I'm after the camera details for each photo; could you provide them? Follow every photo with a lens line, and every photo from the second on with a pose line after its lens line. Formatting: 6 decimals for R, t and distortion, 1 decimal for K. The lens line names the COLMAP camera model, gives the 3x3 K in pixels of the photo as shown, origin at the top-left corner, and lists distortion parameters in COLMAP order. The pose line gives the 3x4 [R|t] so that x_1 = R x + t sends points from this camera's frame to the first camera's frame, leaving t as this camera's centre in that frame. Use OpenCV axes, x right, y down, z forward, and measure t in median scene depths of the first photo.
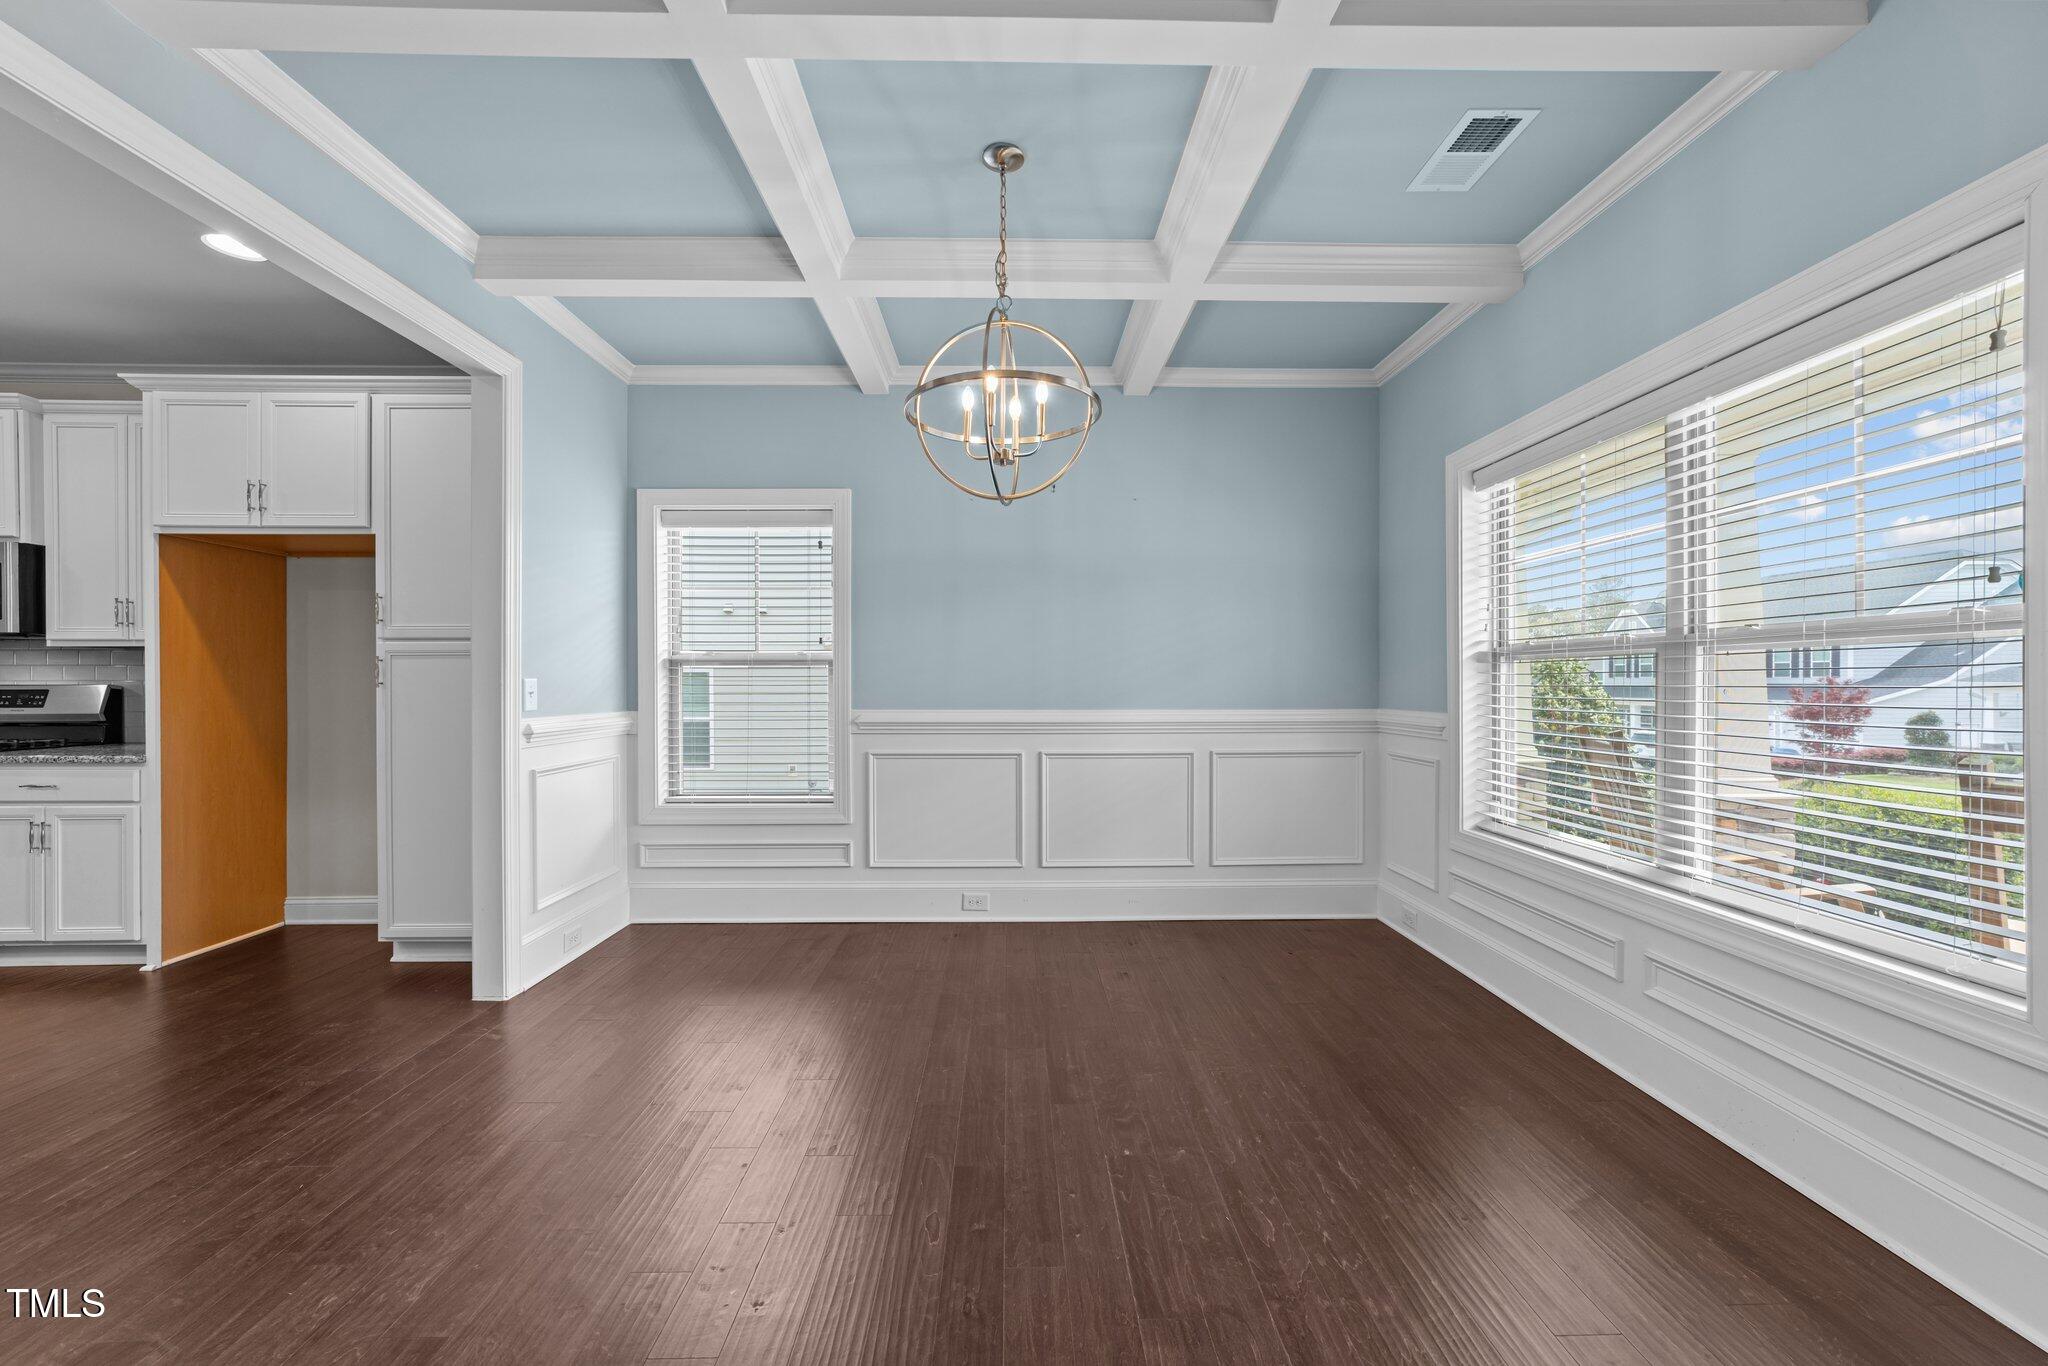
lens RADIAL K [[782.7, 0, 1006.5], [0, 782.7, 684.3], [0, 0, 1]] dist [-0.008267, 0.004399]
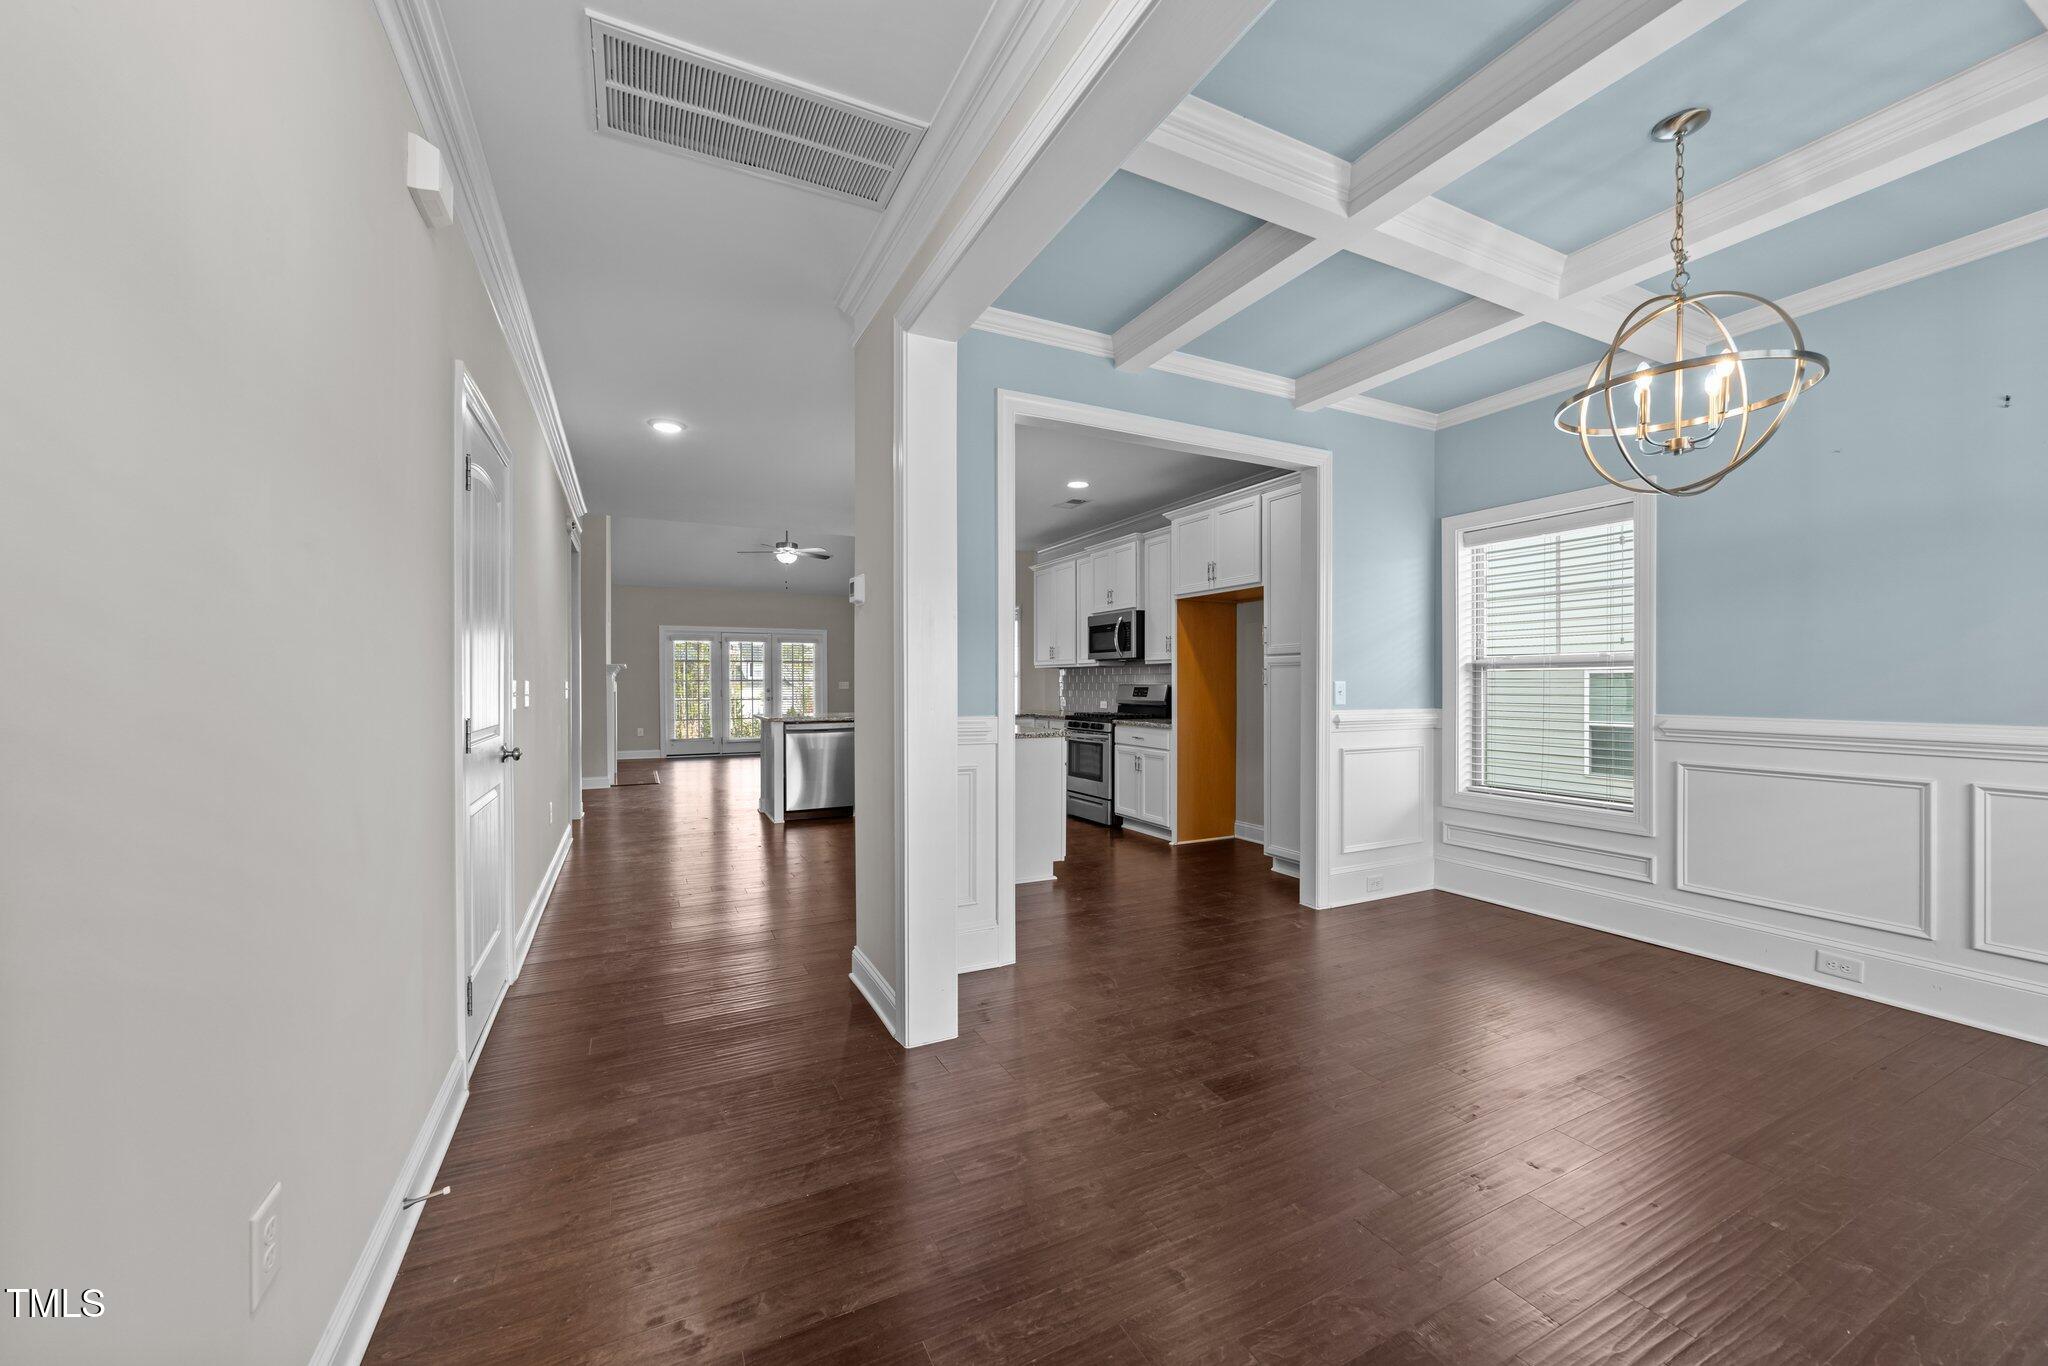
lens RADIAL K [[782.7, 0, 1016.2], [0, 782.7, 687.0], [0, 0, 1]] dist [-0.008267, 0.004399]
pose [[0.427546, 0.005214, -0.903978, 0.364508], [-0.004084, 0.999984, 0.003837, -0.000031], [0.903984, 0.002051, 0.427561, -0.088088]]
